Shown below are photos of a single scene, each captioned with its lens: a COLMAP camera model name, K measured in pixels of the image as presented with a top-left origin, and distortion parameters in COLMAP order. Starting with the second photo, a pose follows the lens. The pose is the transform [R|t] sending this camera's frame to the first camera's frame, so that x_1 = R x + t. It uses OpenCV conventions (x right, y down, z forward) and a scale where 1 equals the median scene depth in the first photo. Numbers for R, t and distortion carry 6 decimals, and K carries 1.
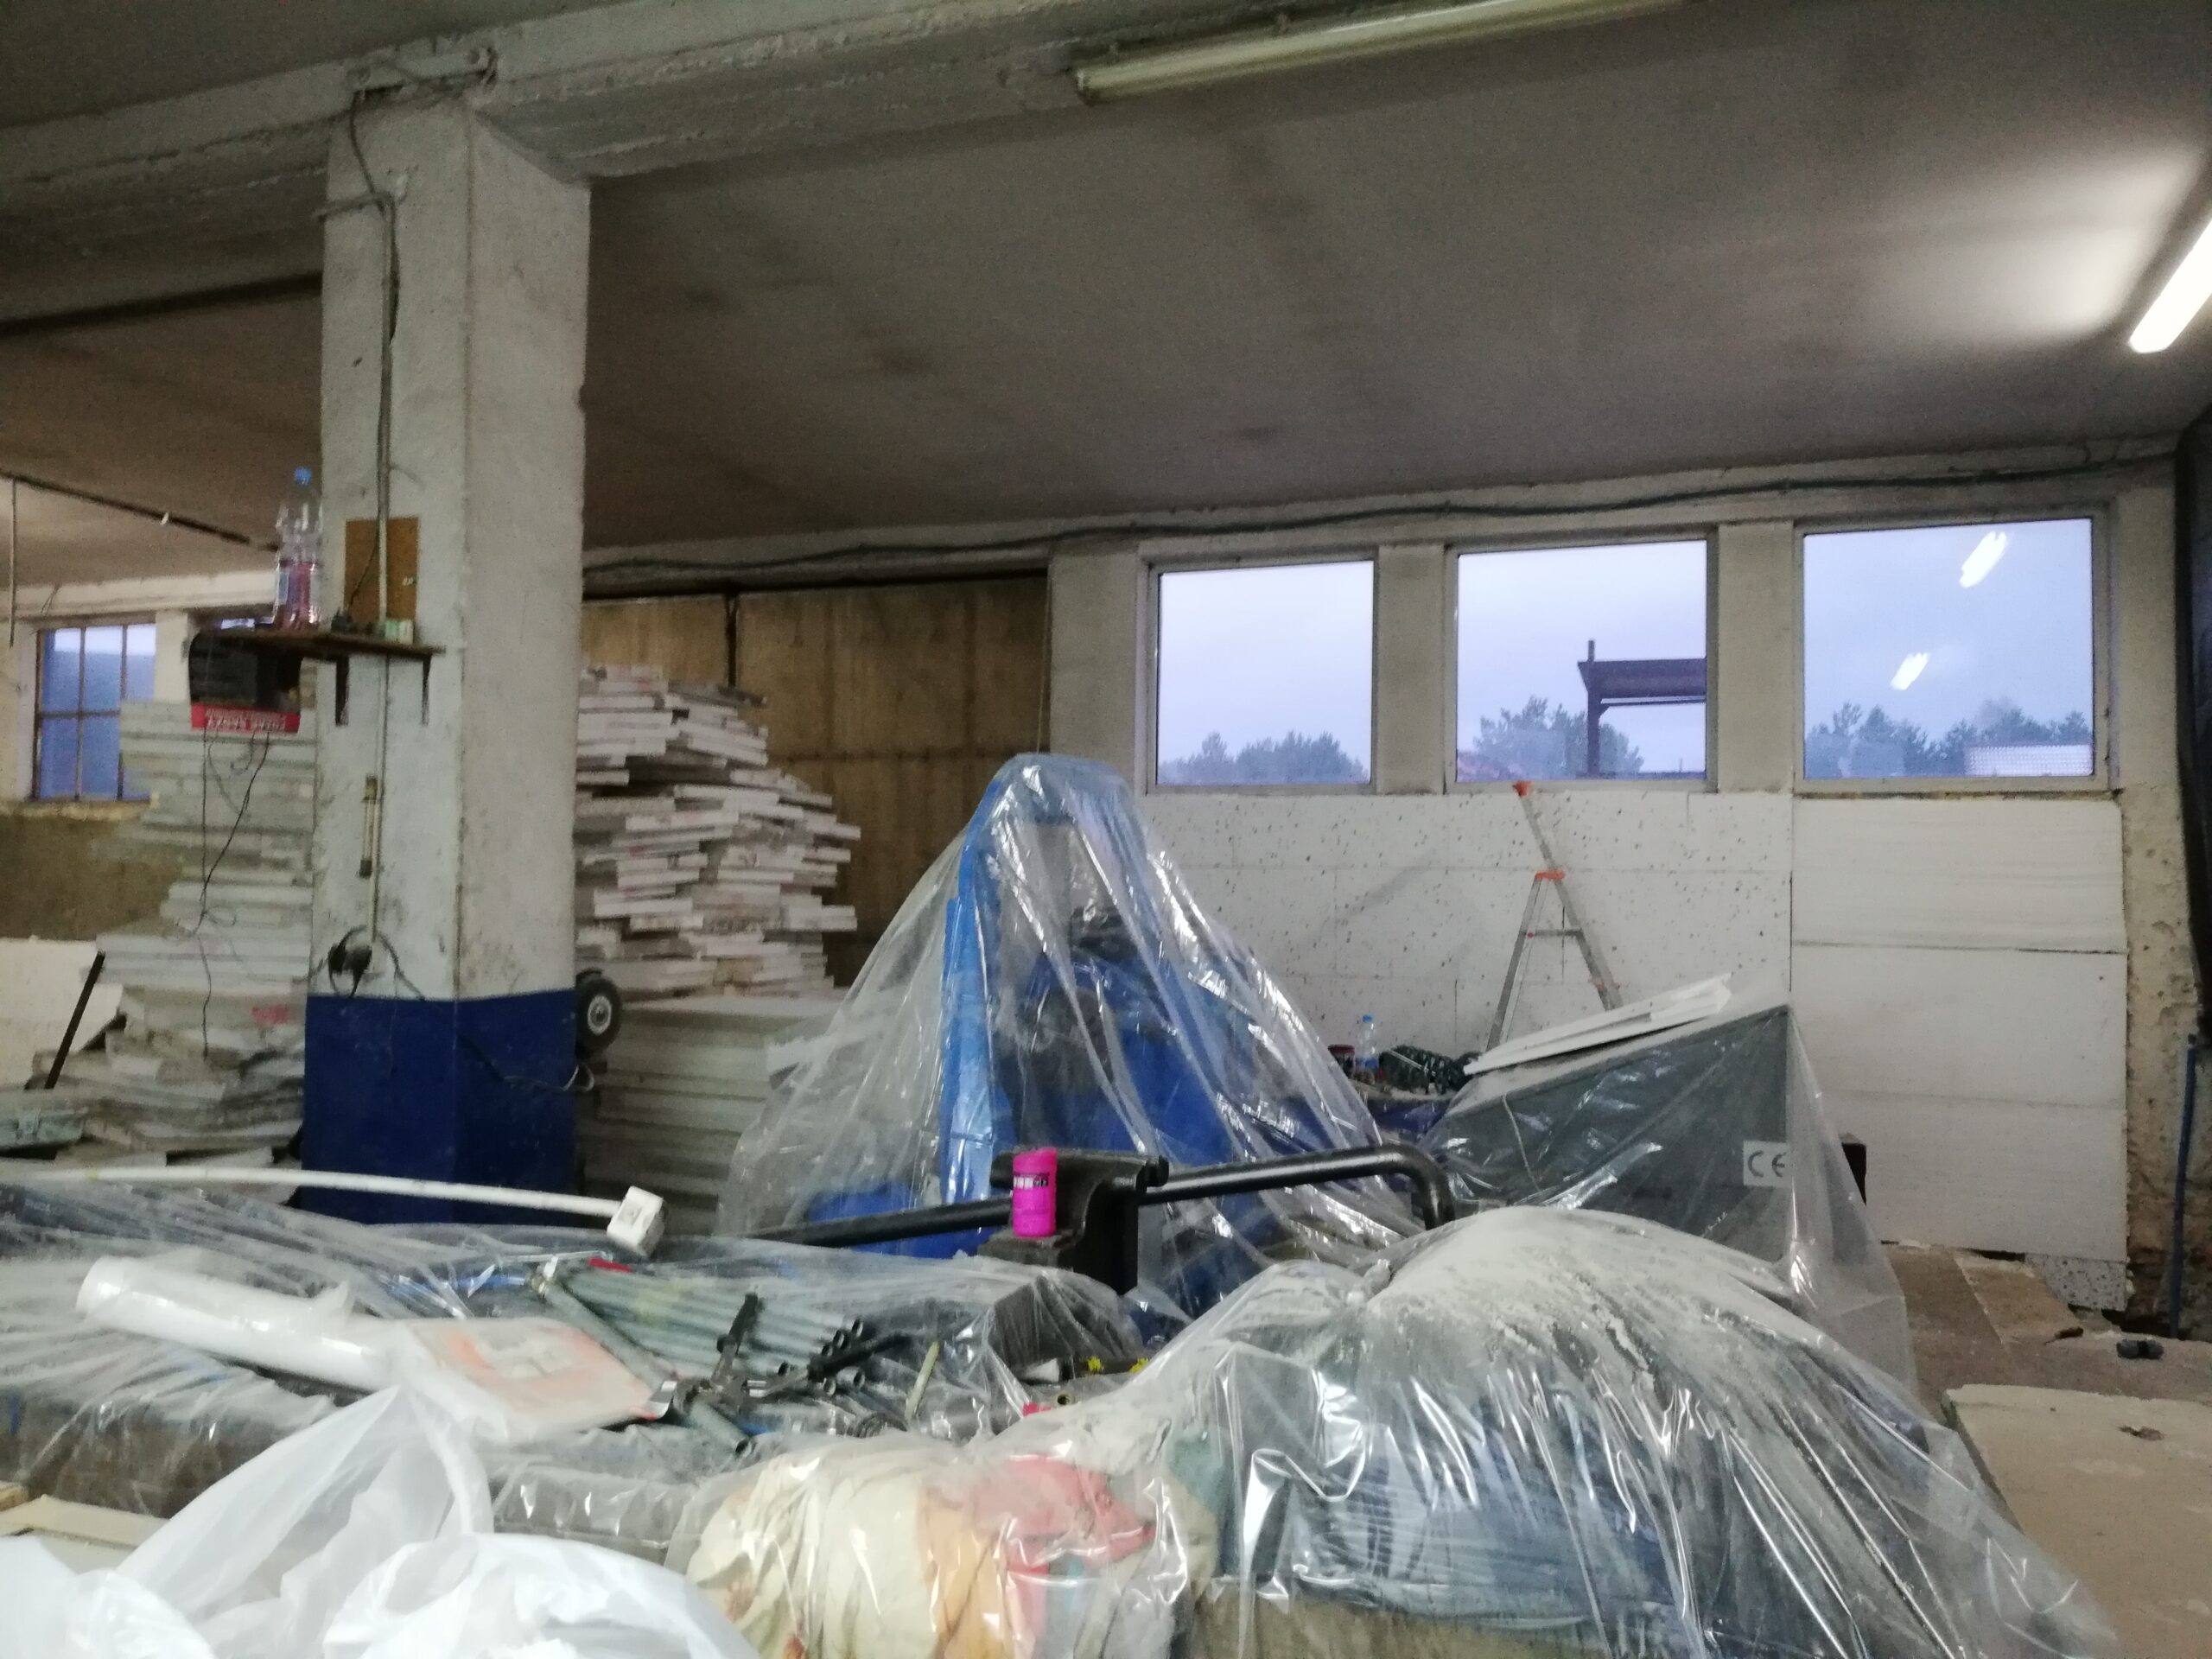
lens RADIAL K [[1646.4, 0, 1104.2], [0, 1646.4, 833.8], [0, 0, 1]] dist [0.027574, -0.034570]
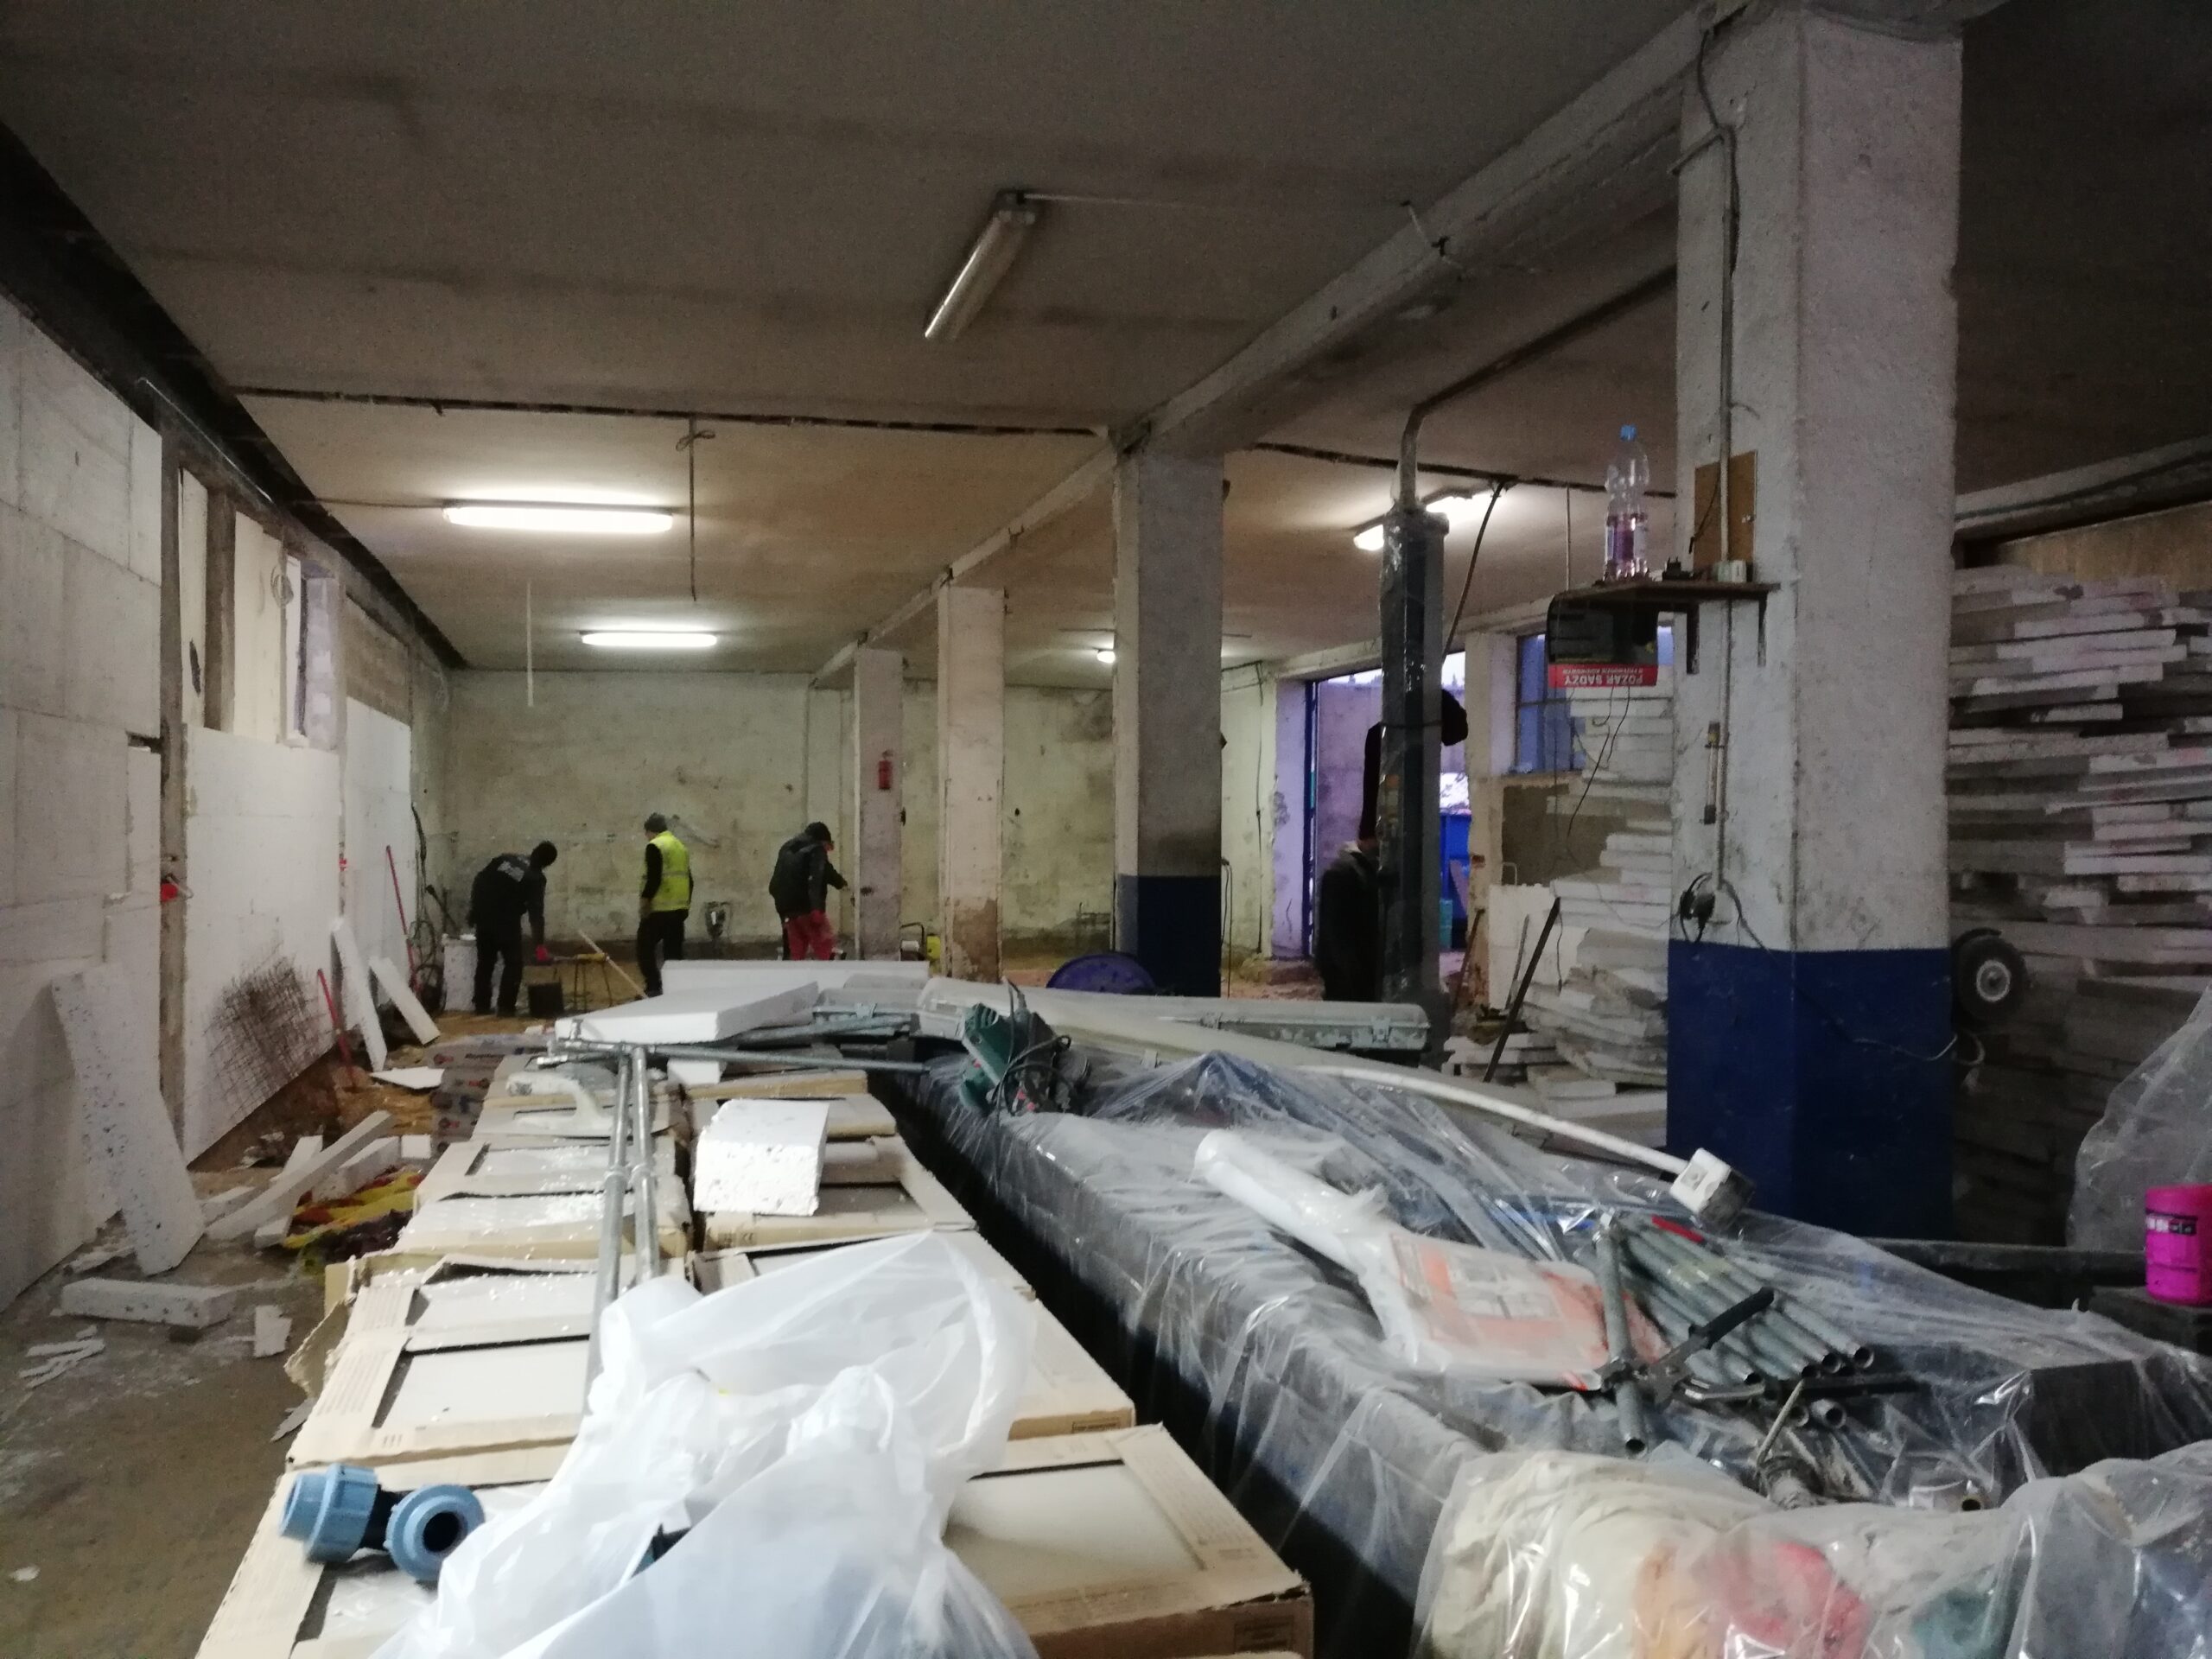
lens RADIAL K [[1646.4, 0, 1096.6], [0, 1646.4, 841.8], [0, 0, 1]] dist [0.027574, -0.034570]
pose [[0.589753, 0.000849, -0.807583, 0.136748], [0.020088, 0.999675, 0.015721, 0.013713], [0.807334, -0.025494, 0.589544, 0.111319]]
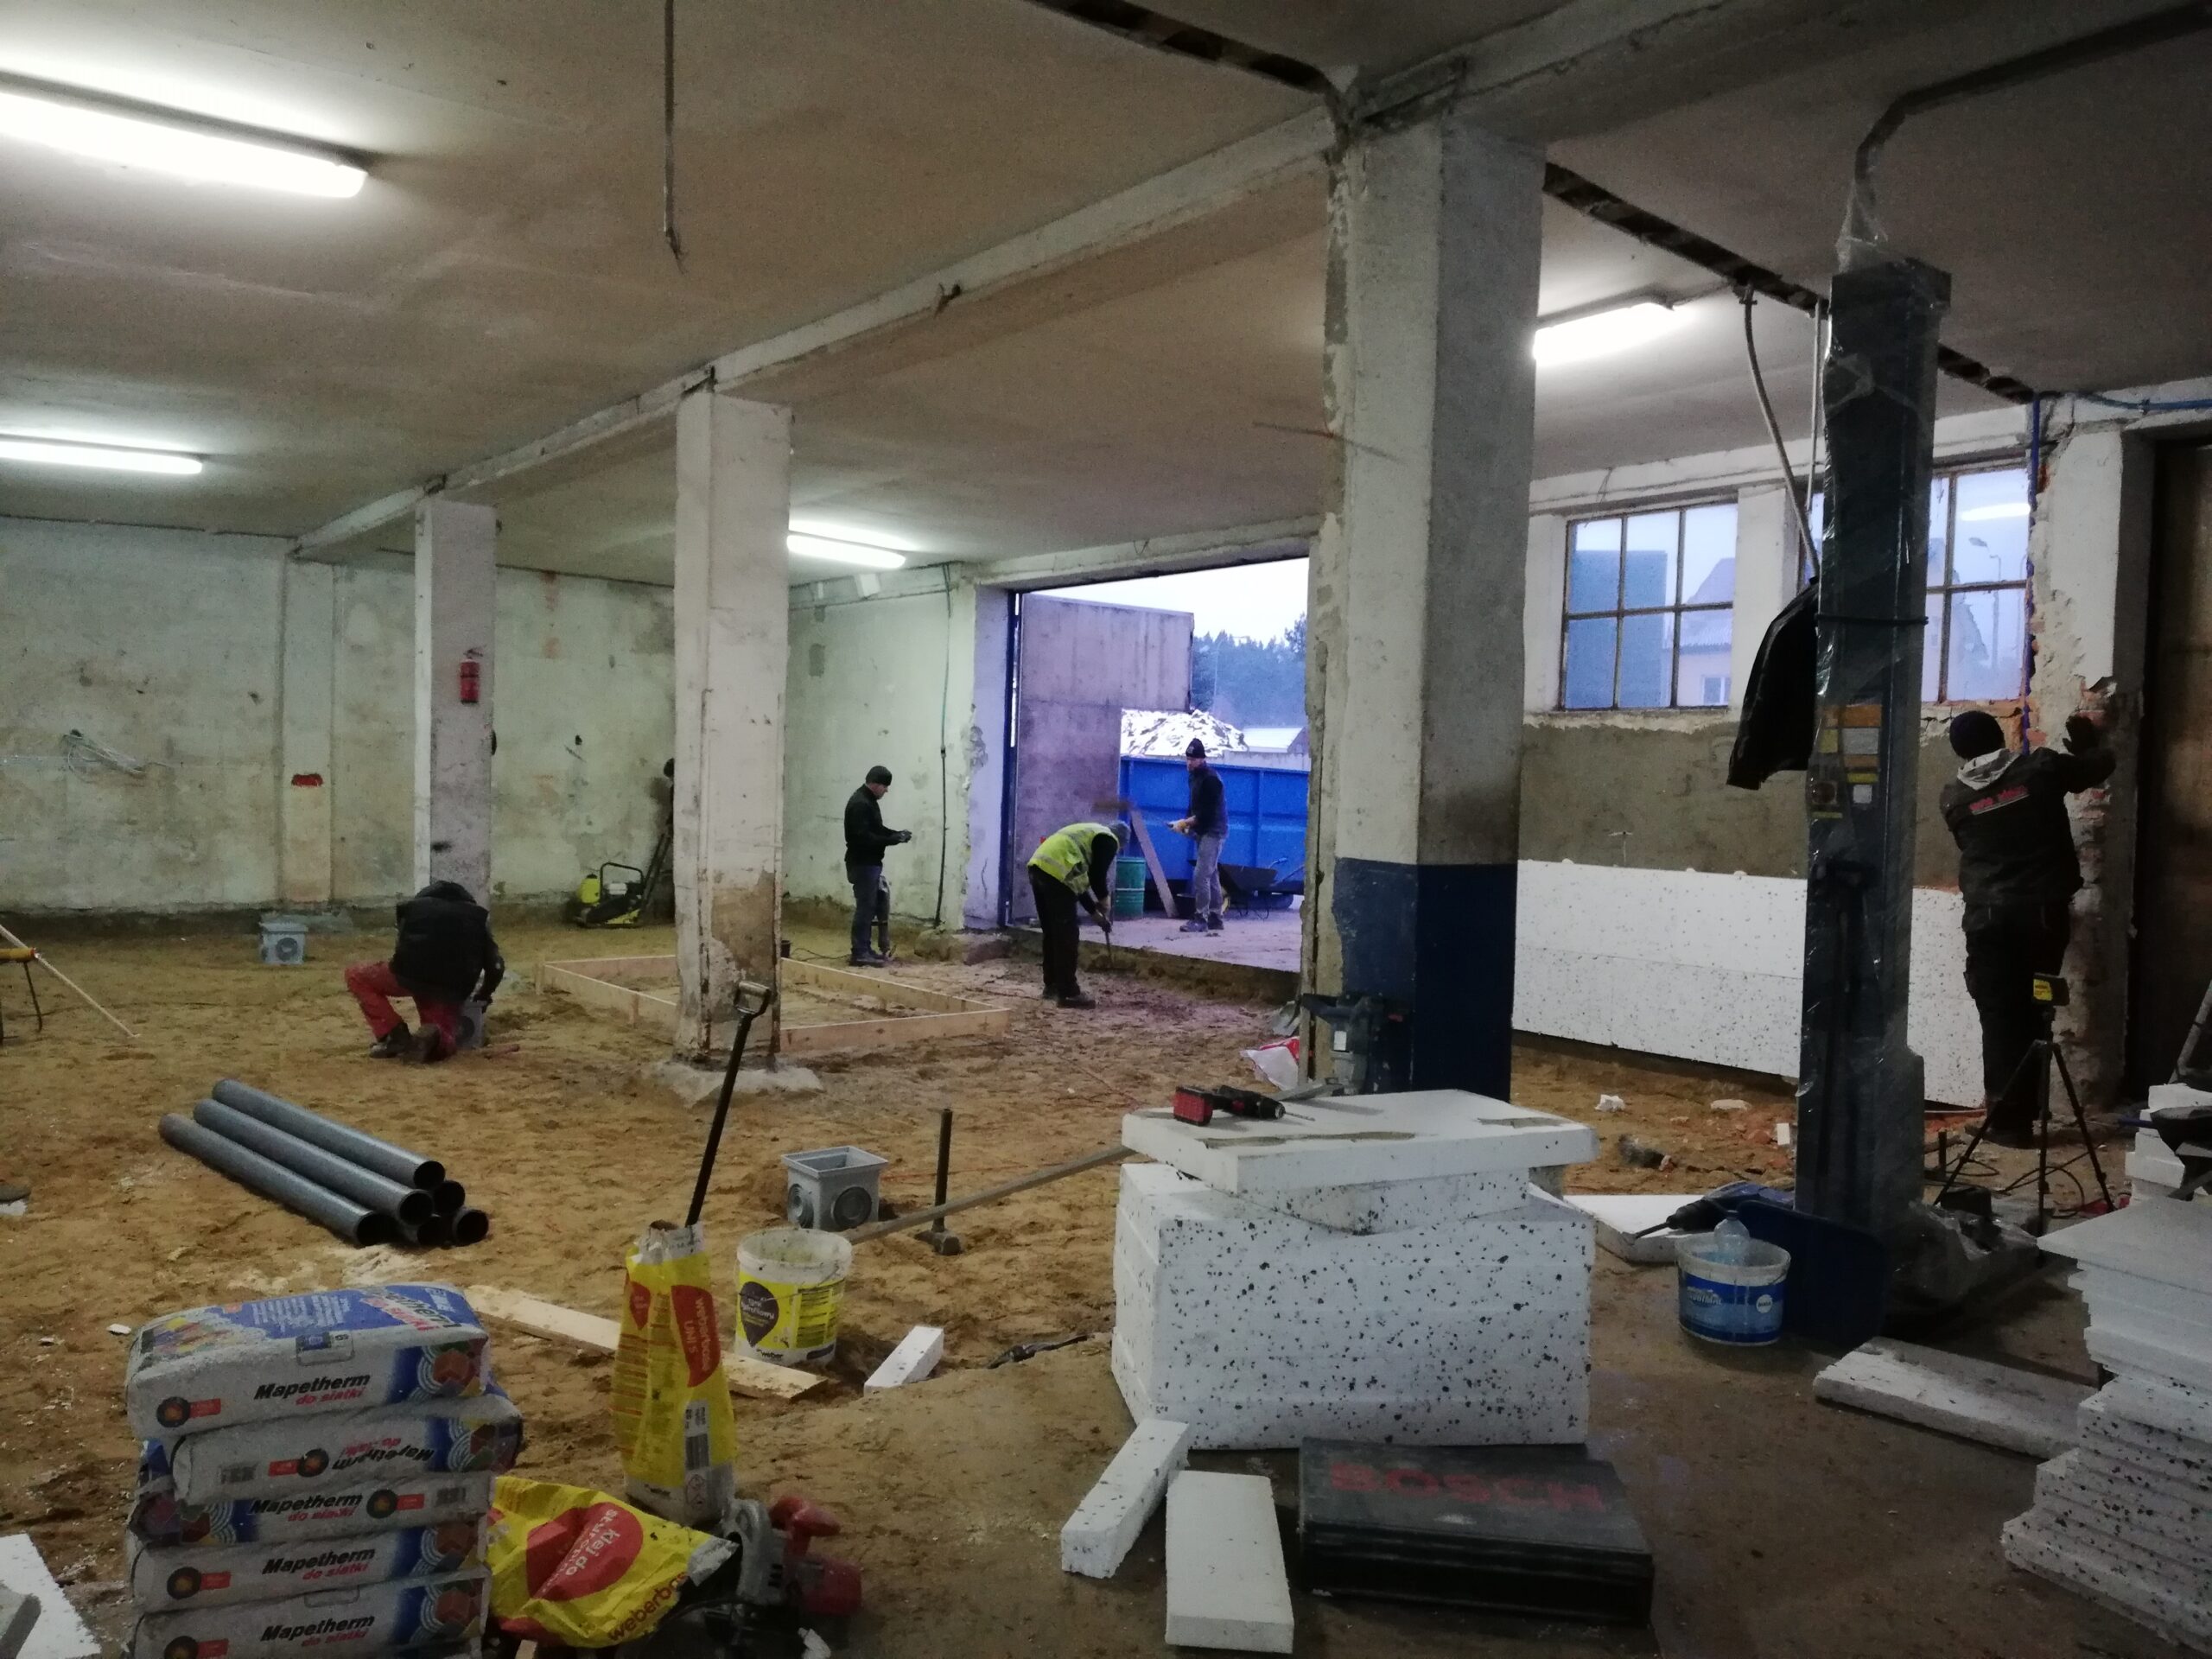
lens RADIAL K [[1646.4, 0, 1114.3], [0, 1646.4, 840.6], [0, 0, 1]] dist [0.027574, -0.034570]
pose [[0.847839, 0.036019, -0.529030, -0.934938], [-0.008078, 0.998452, 0.055033, 0.009221], [0.530193, -0.042386, 0.846817, 0.232035]]
